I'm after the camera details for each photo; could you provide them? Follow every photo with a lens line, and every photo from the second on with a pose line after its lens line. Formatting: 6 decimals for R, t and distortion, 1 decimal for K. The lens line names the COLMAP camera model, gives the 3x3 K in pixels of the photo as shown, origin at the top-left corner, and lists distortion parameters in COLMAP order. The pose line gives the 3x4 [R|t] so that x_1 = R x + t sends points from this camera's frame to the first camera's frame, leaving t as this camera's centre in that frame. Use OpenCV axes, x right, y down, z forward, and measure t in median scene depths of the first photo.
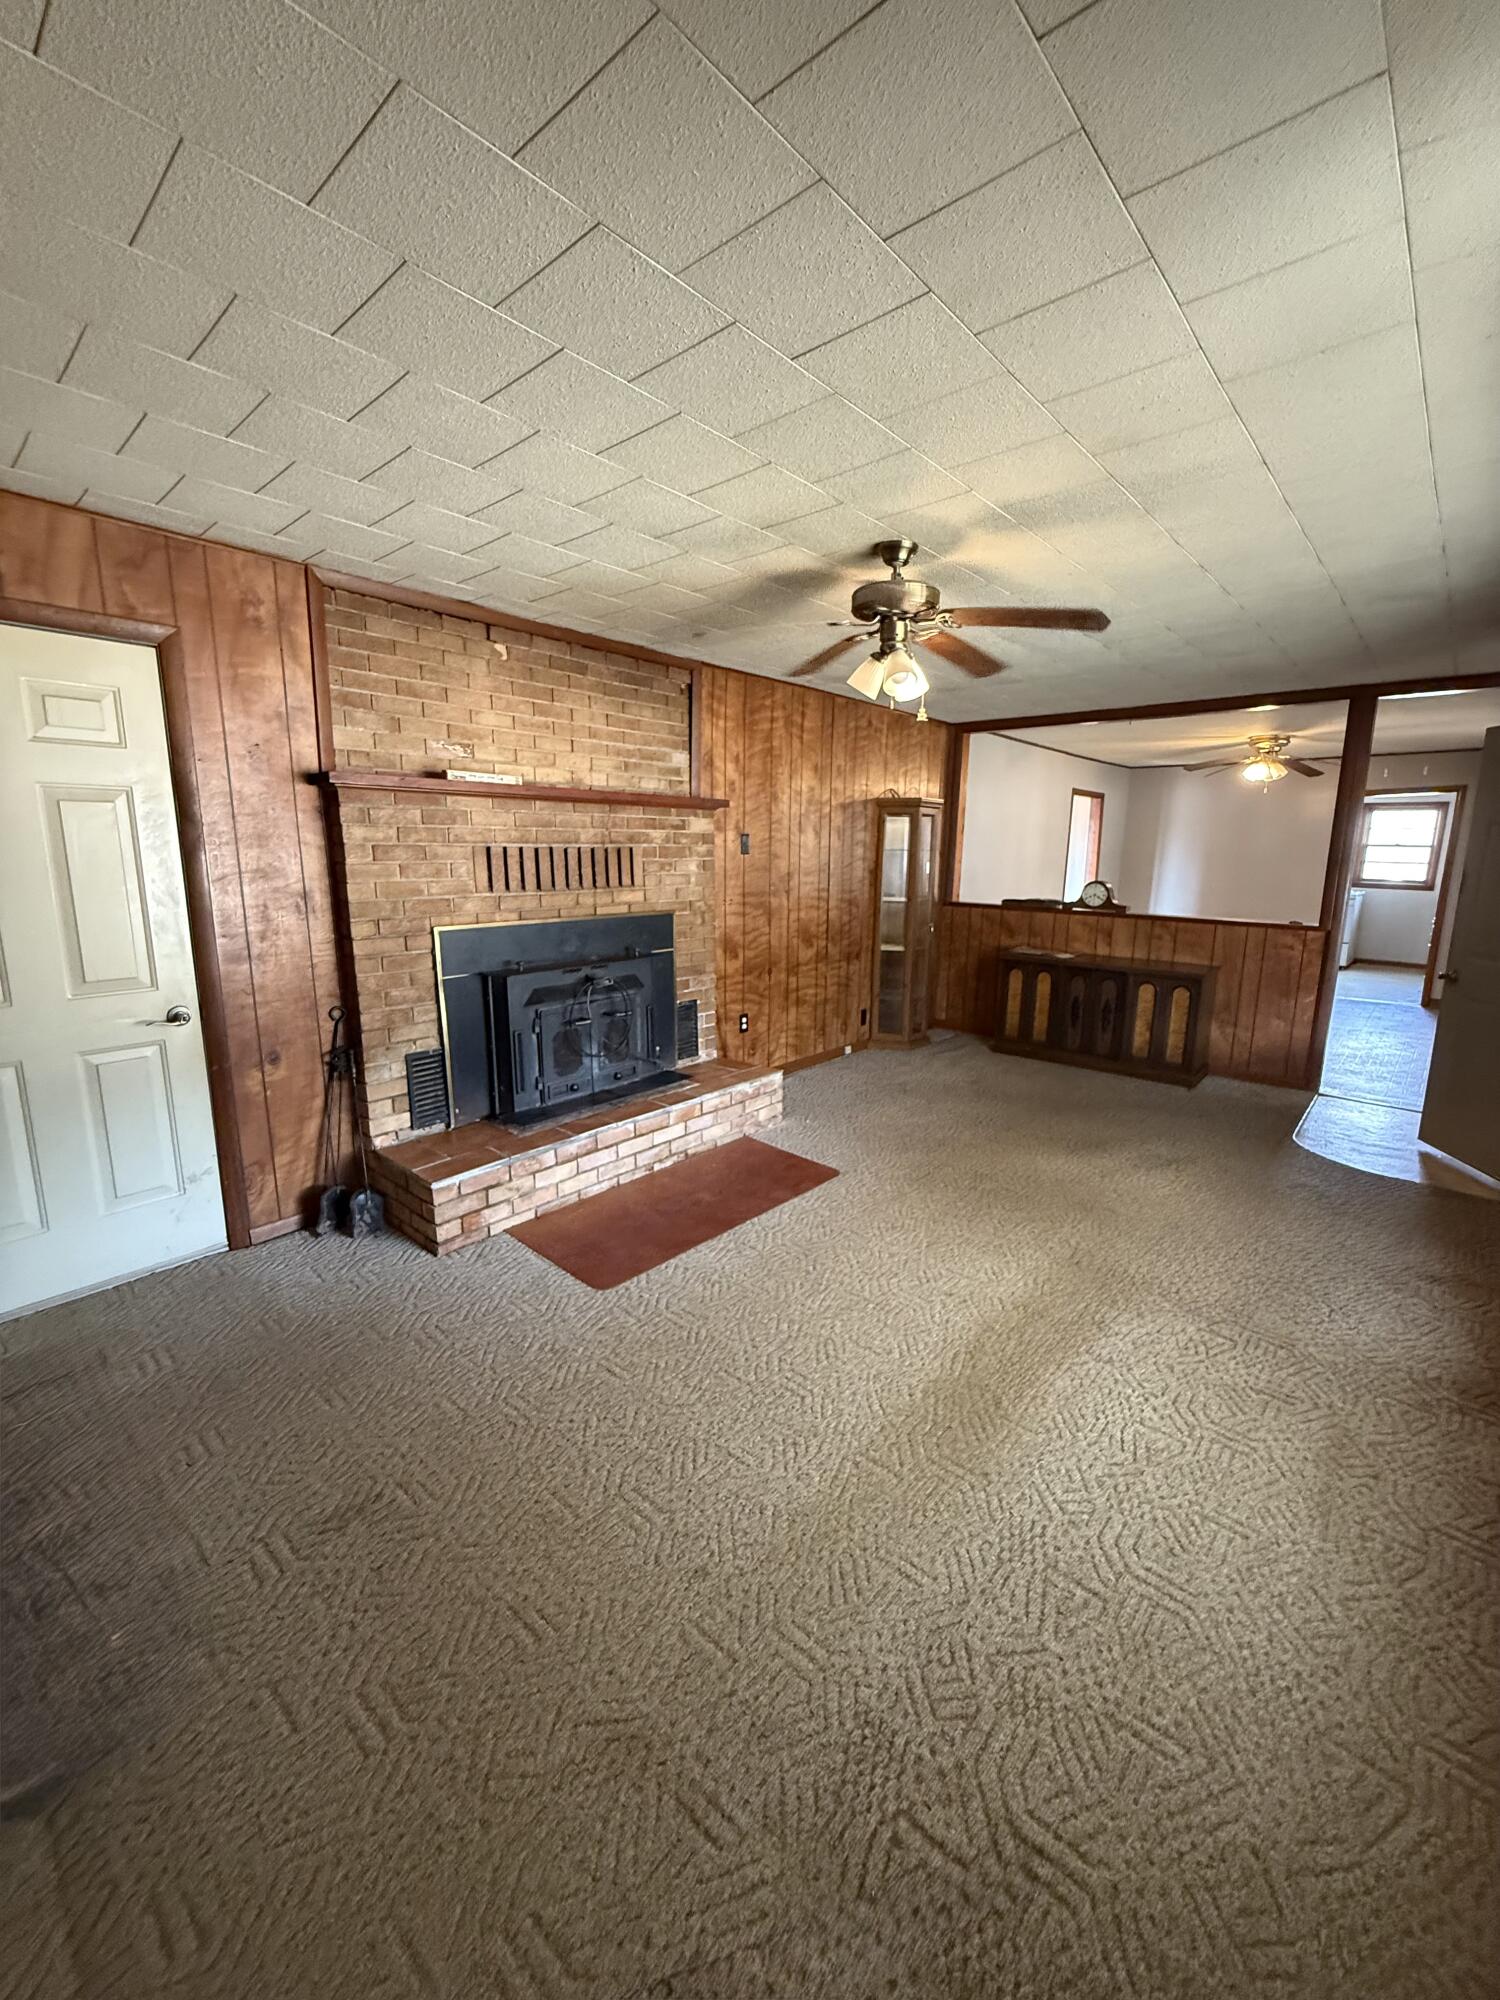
lens RADIAL K [[799.0, 0, 748.2], [0, 799.0, 1002.5], [0, 0, 1]] dist [0.002950, -0.000145]
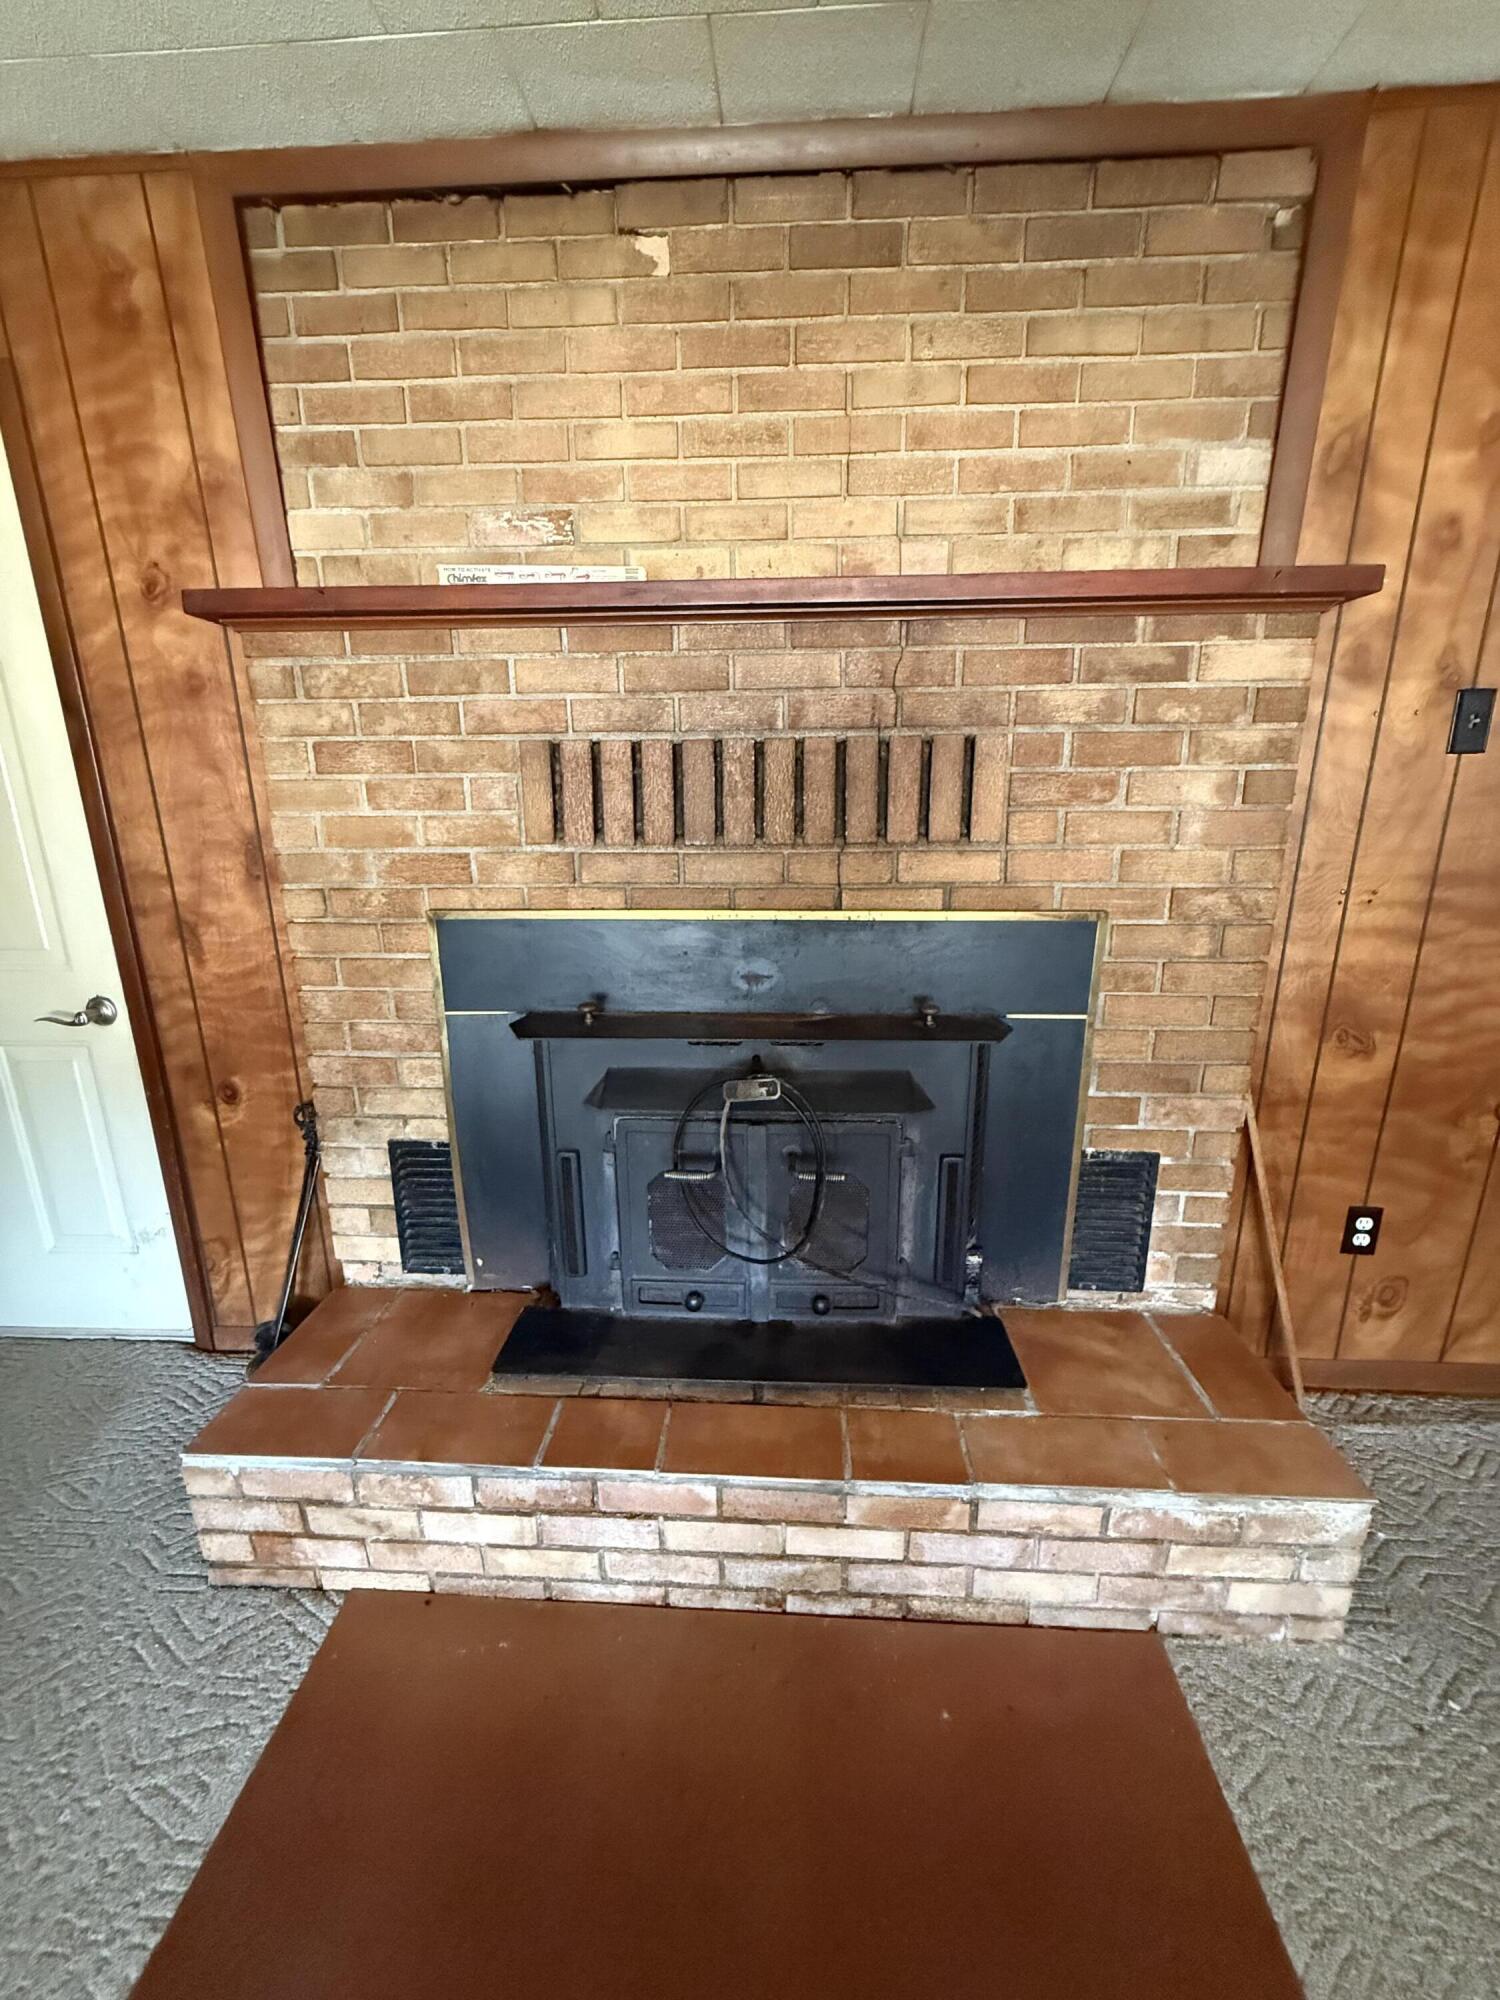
lens RADIAL K [[799.0, 0, 751.6], [0, 799.0, 992.4], [0, 0, 1]] dist [0.002950, -0.000145]
pose [[0.626175, 0.189921, -0.756198, 0.099858], [-0.136803, 0.981595, 0.133250, -0.120366], [0.767587, 0.020012, 0.640632, 0.731458]]
